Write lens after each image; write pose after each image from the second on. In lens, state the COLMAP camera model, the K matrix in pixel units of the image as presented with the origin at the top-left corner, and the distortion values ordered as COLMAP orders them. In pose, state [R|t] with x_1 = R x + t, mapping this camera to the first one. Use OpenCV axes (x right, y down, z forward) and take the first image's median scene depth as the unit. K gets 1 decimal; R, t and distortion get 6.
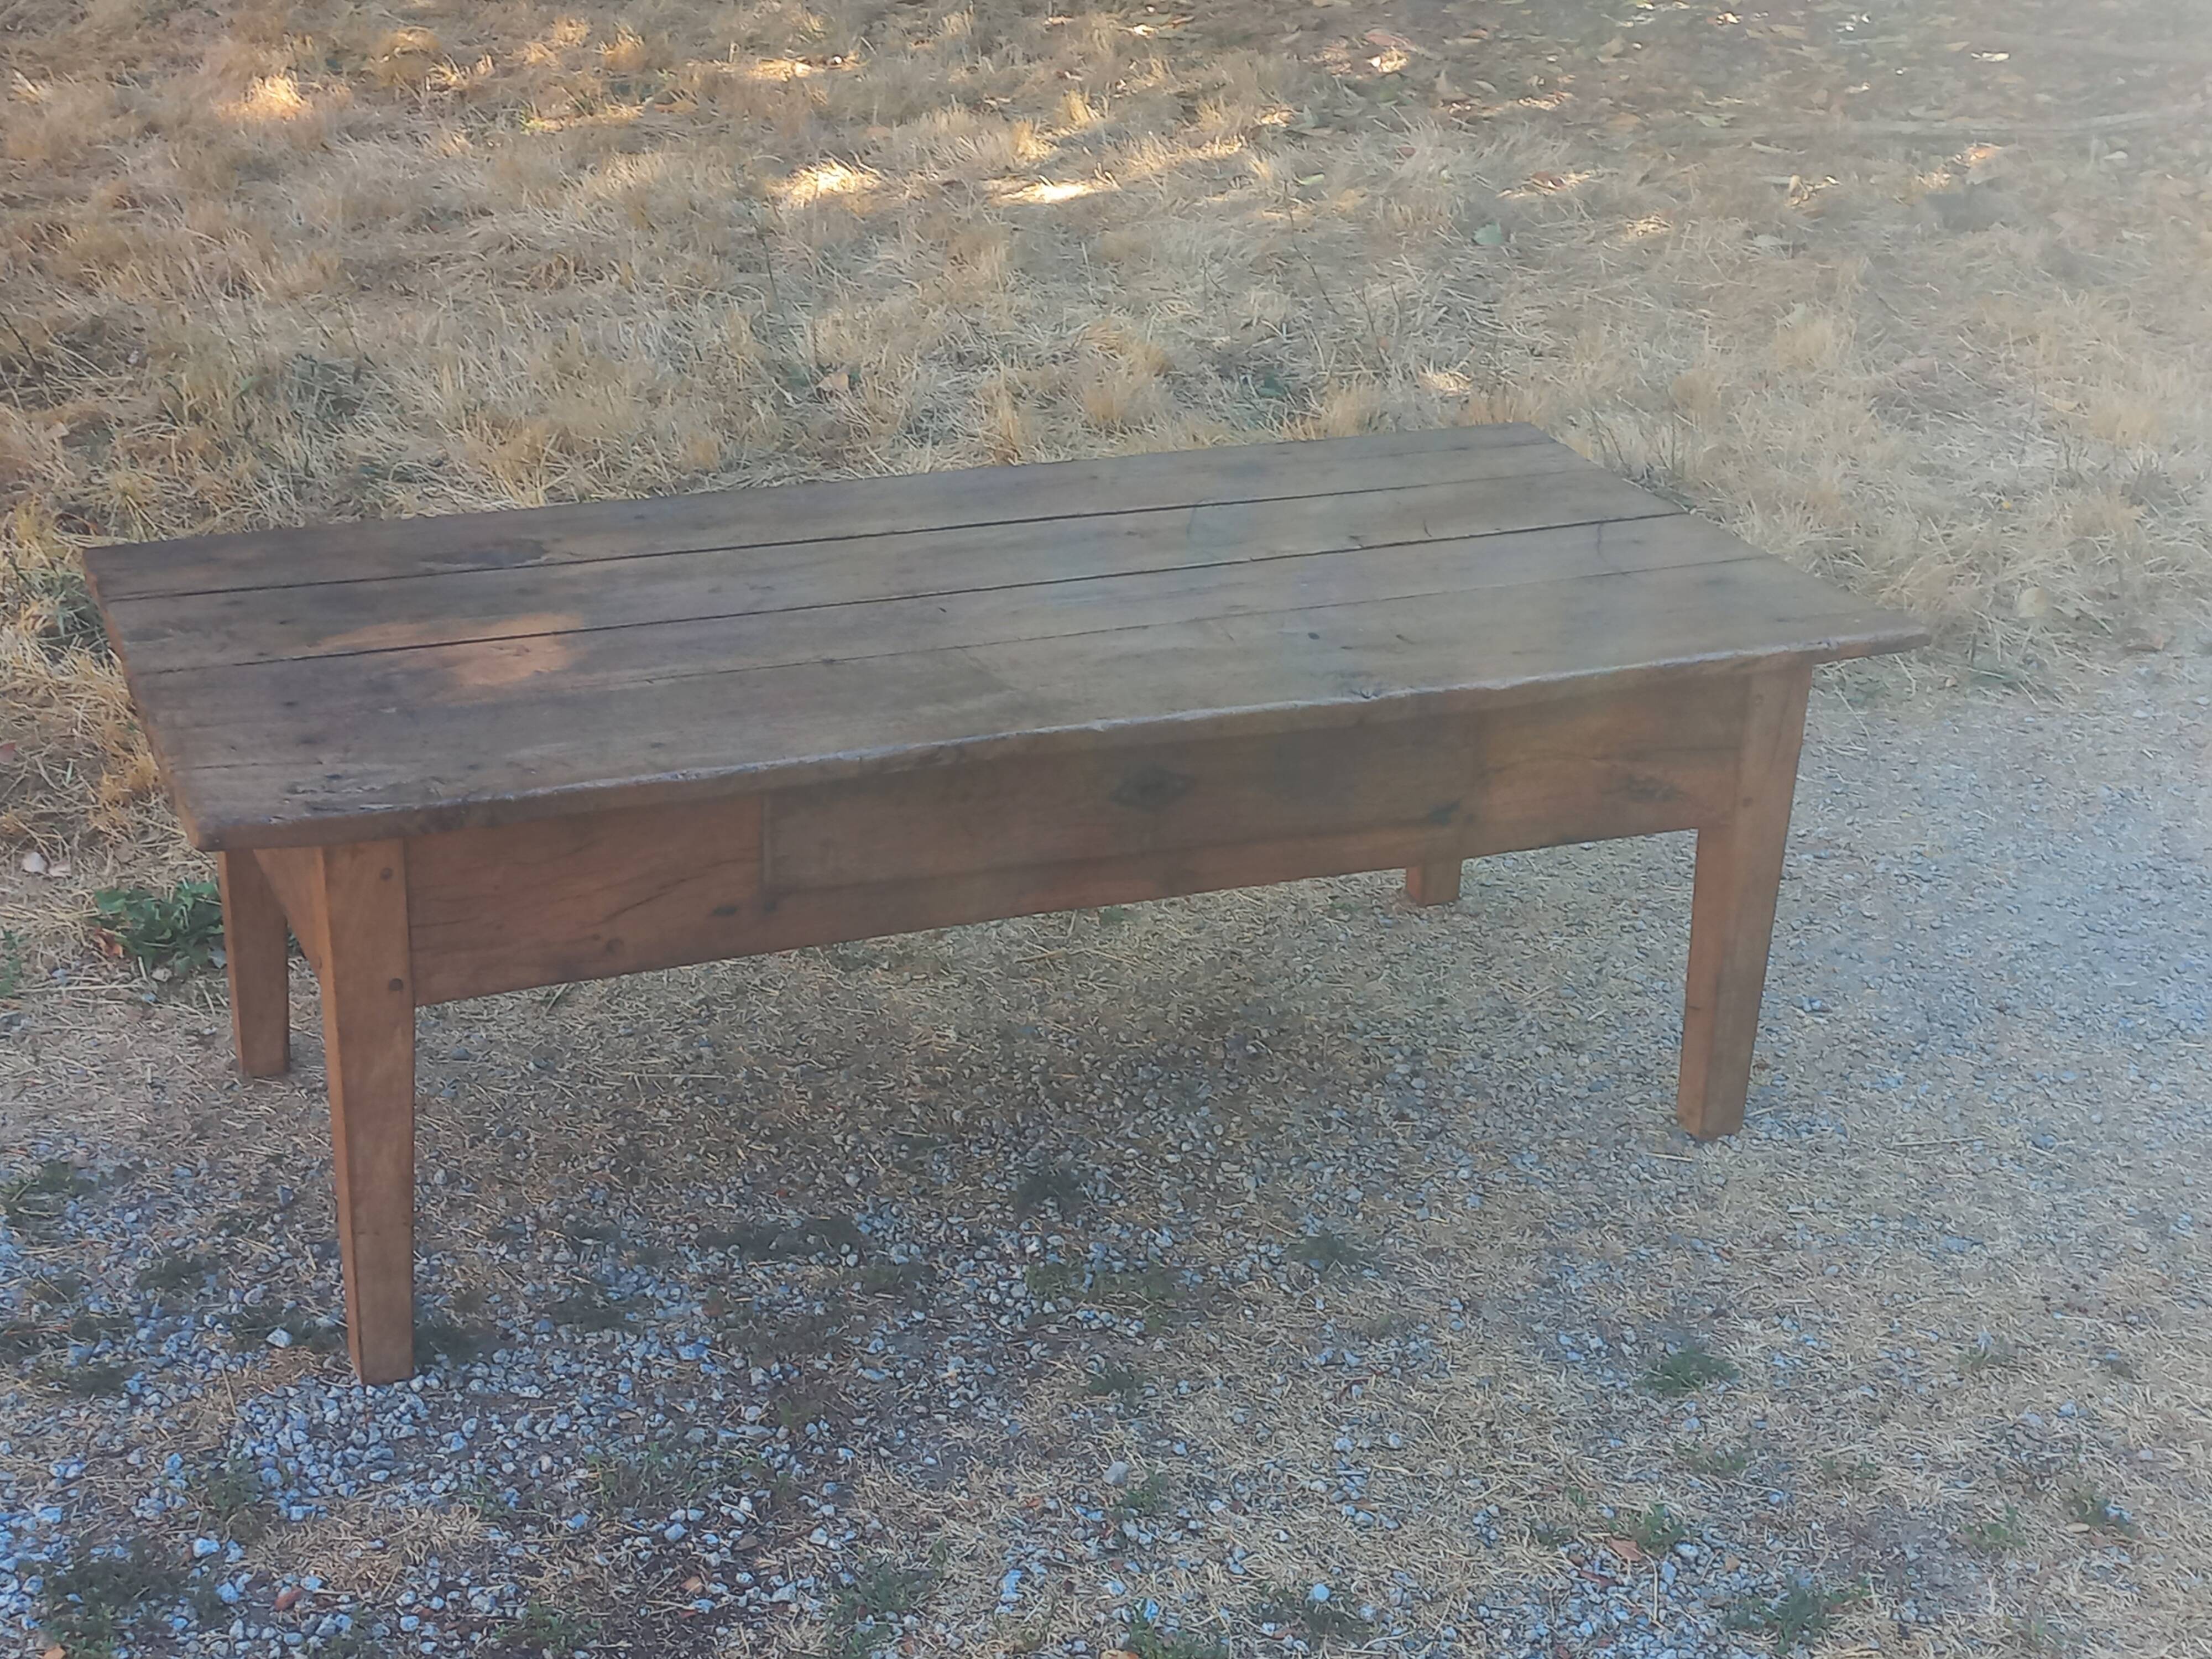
lens RADIAL K [[3175.6, 0, 1109.2], [0, 3175.6, 832.9], [0, 0, 1]] dist [0.073169, 0.000000]
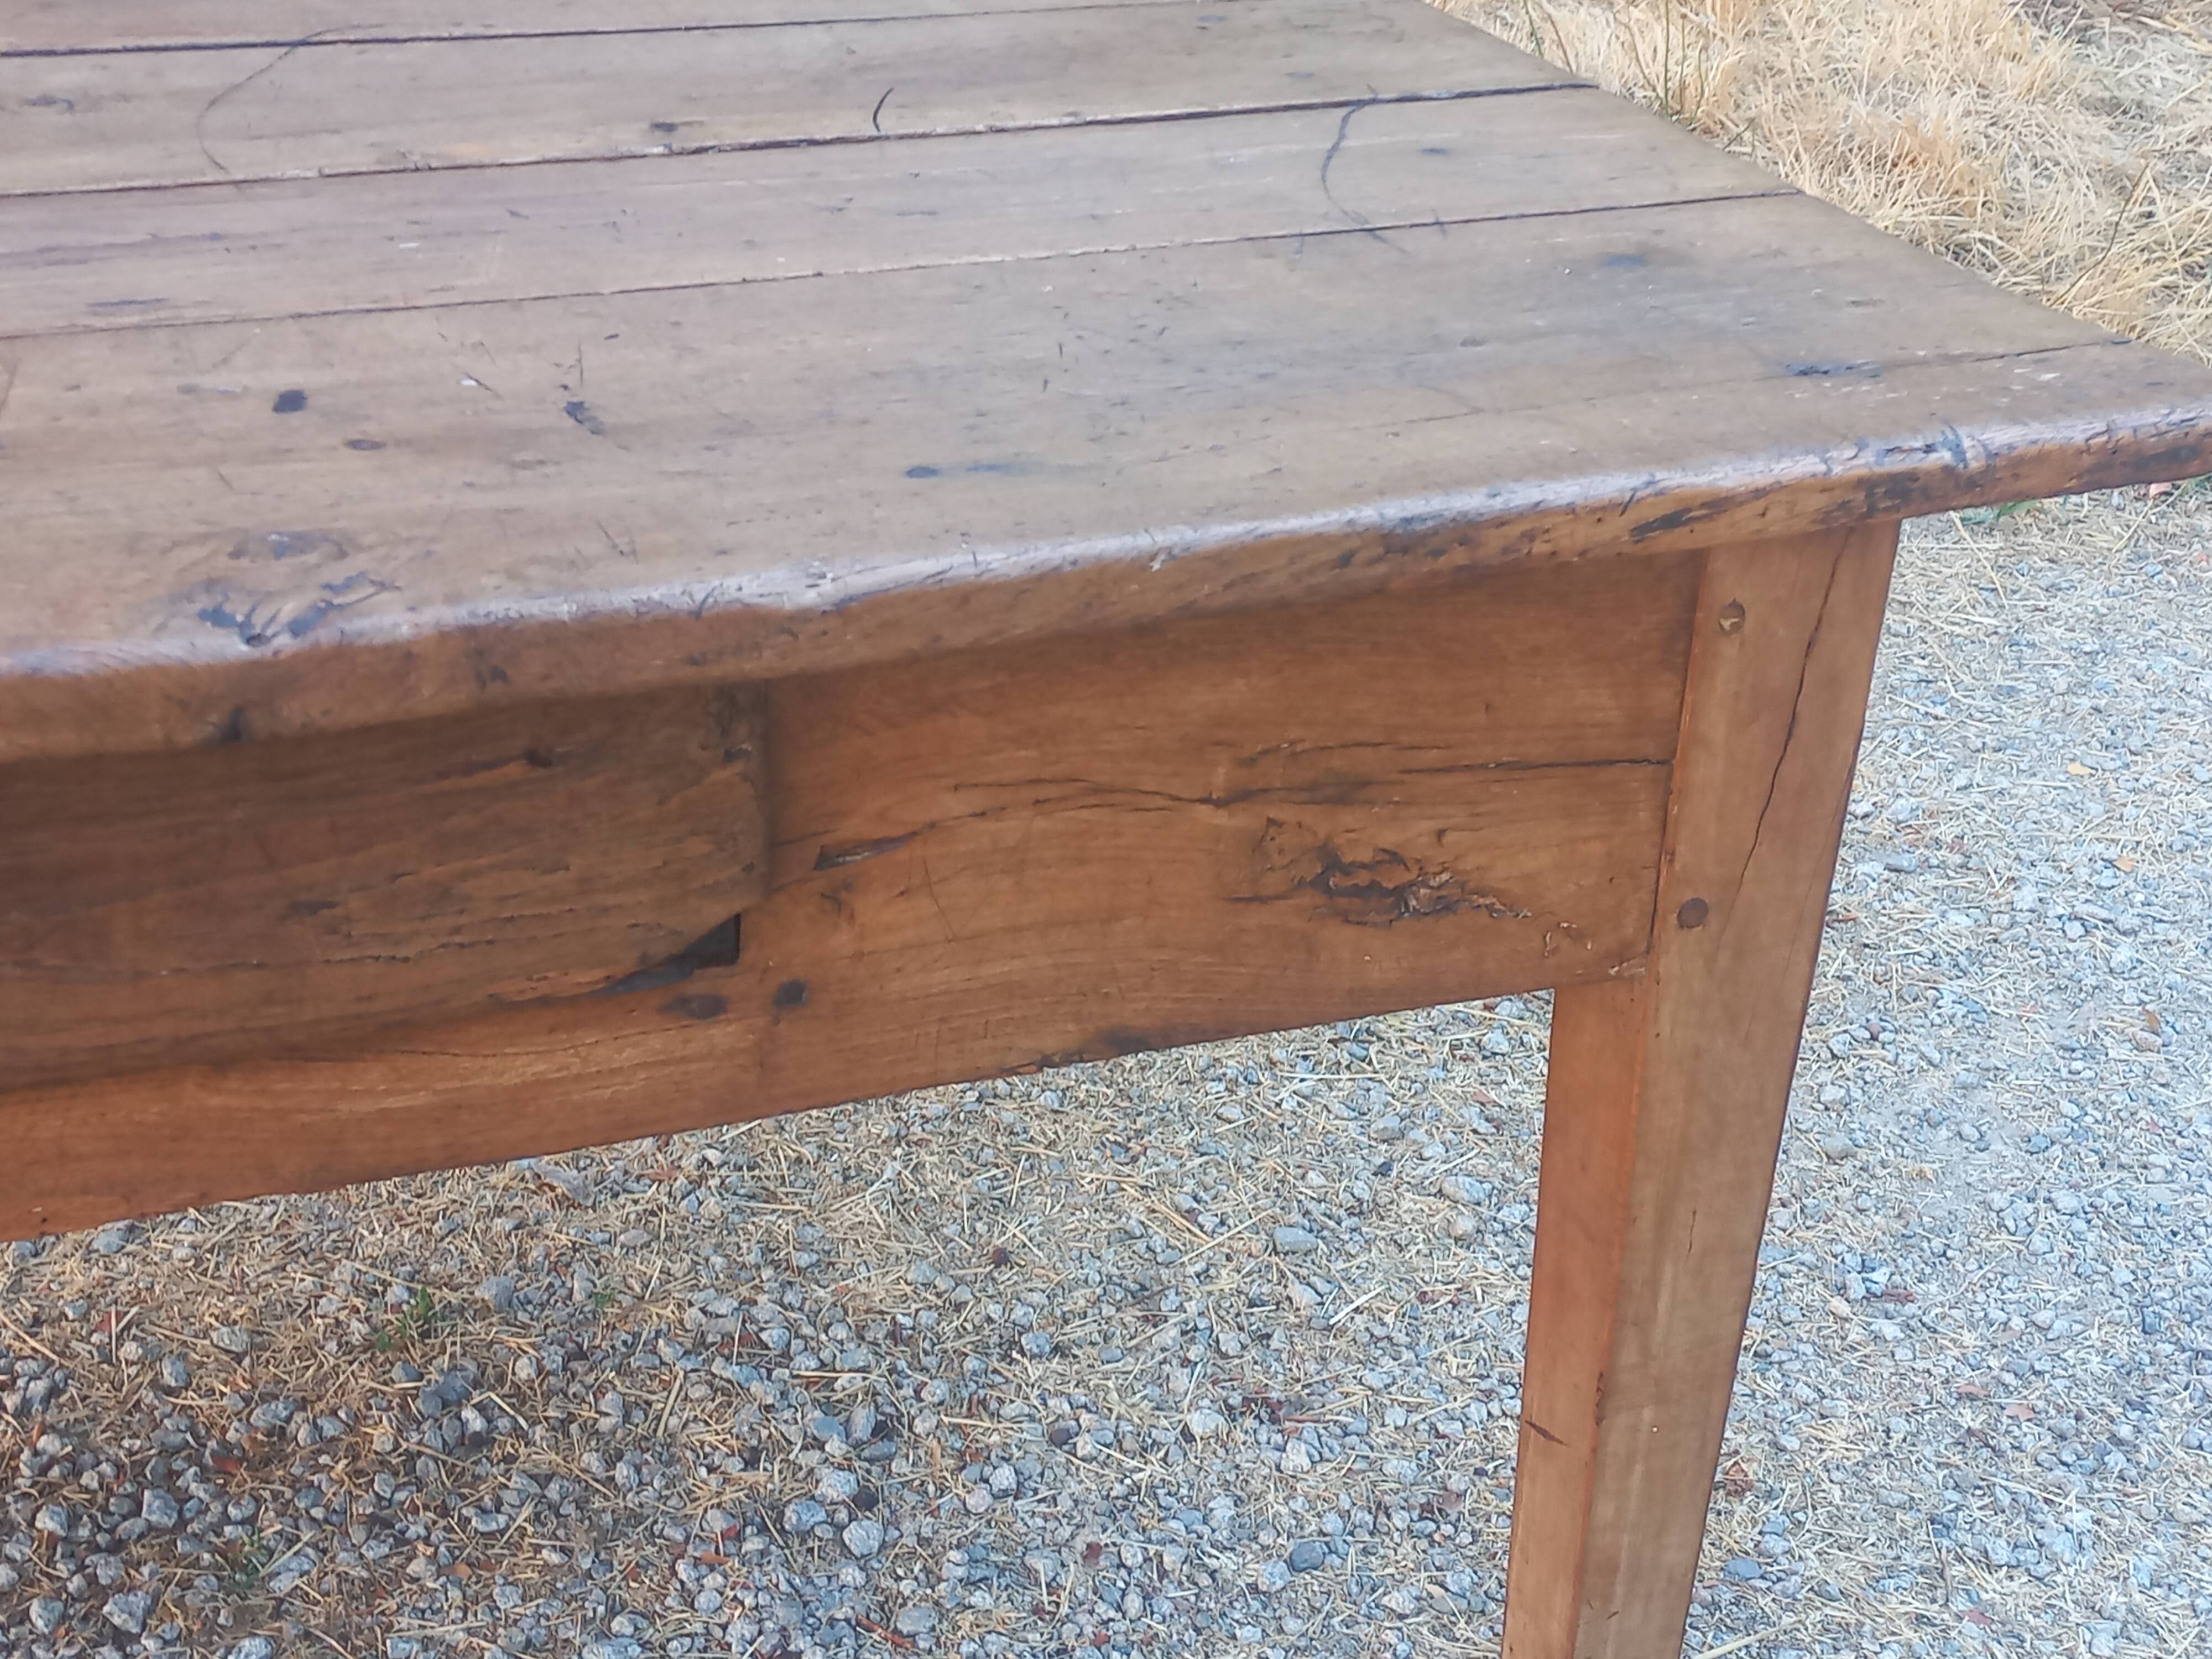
lens RADIAL K [[3175.6, 0, 1102.3], [0, 3175.6, 812.4], [0, 0, 1]] dist [0.073169, 0.000000]
pose [[0.999575, 0.017427, -0.023388, 0.149144], [-0.015554, 0.996831, 0.078019, -0.046940], [0.024673, -0.077622, 0.996678, 0.677168]]
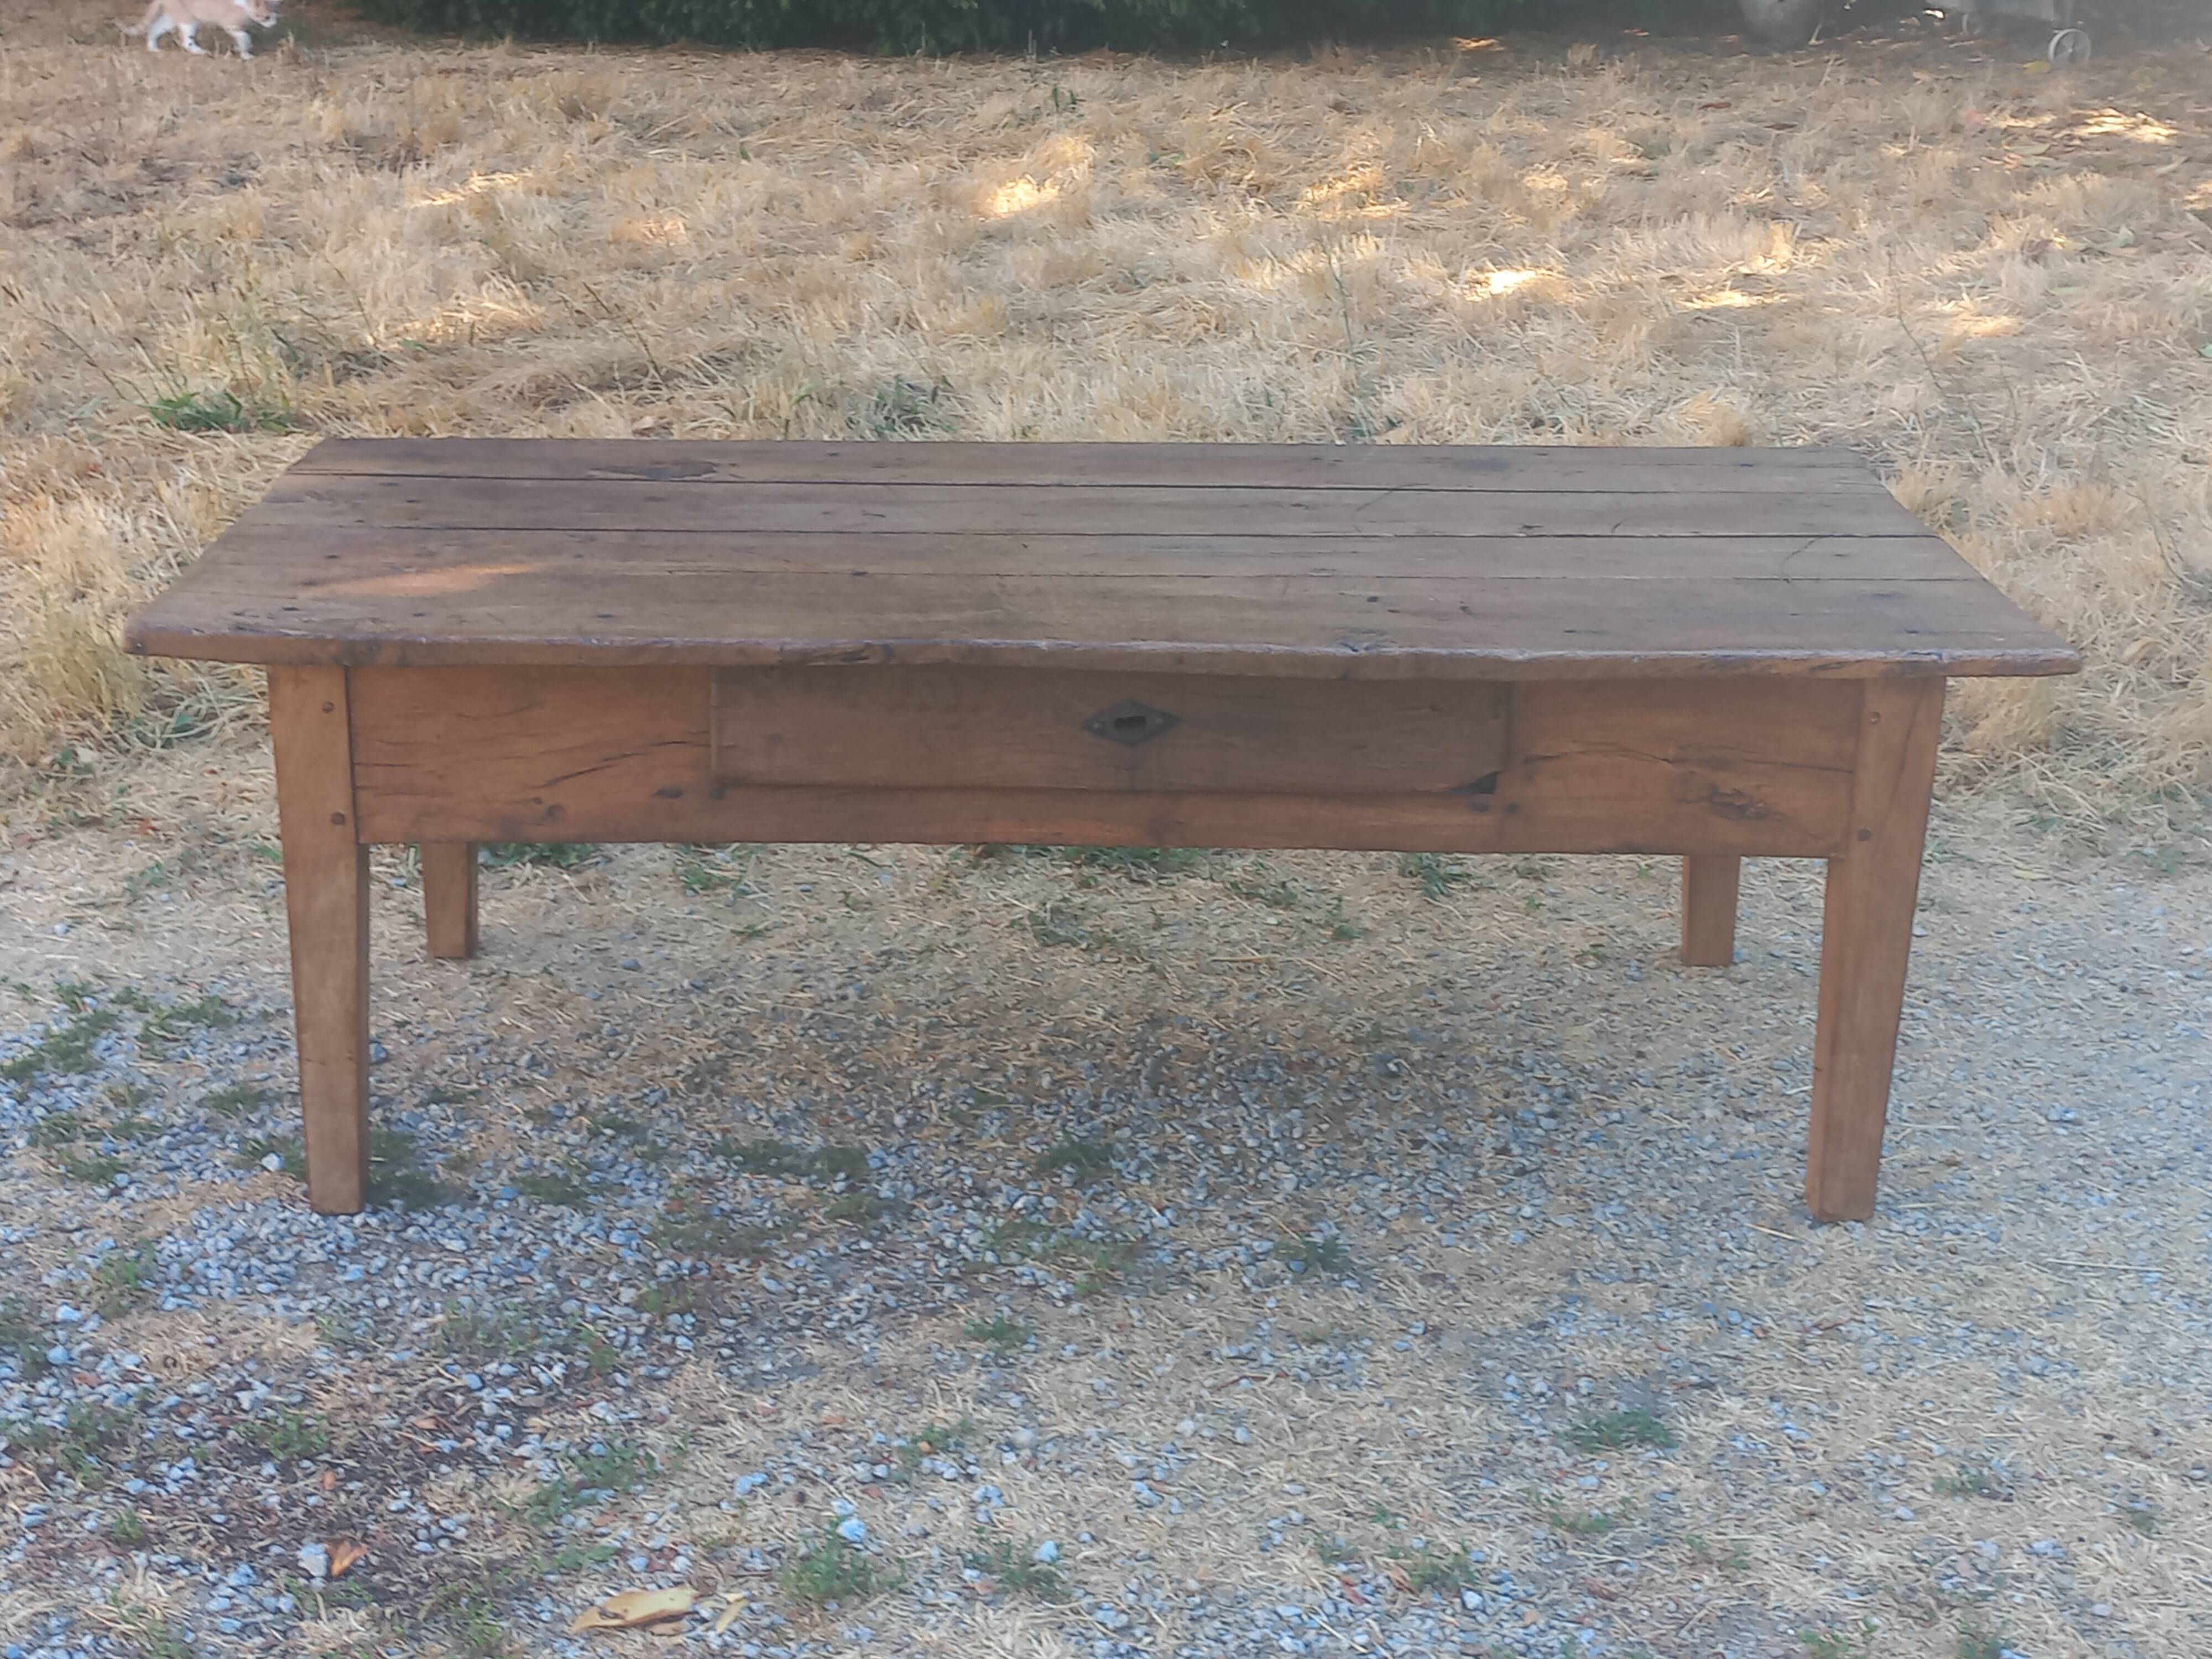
lens RADIAL K [[3175.6, 0, 1103.9], [0, 3175.6, 829.5], [0, 0, 1]] dist [0.073169, 0.000000]
pose [[0.931985, 0.105188, -0.346900, 0.319025], [-0.126625, 0.991158, -0.039651, 0.052143], [0.339662, 0.080881, 0.937064, 0.093564]]
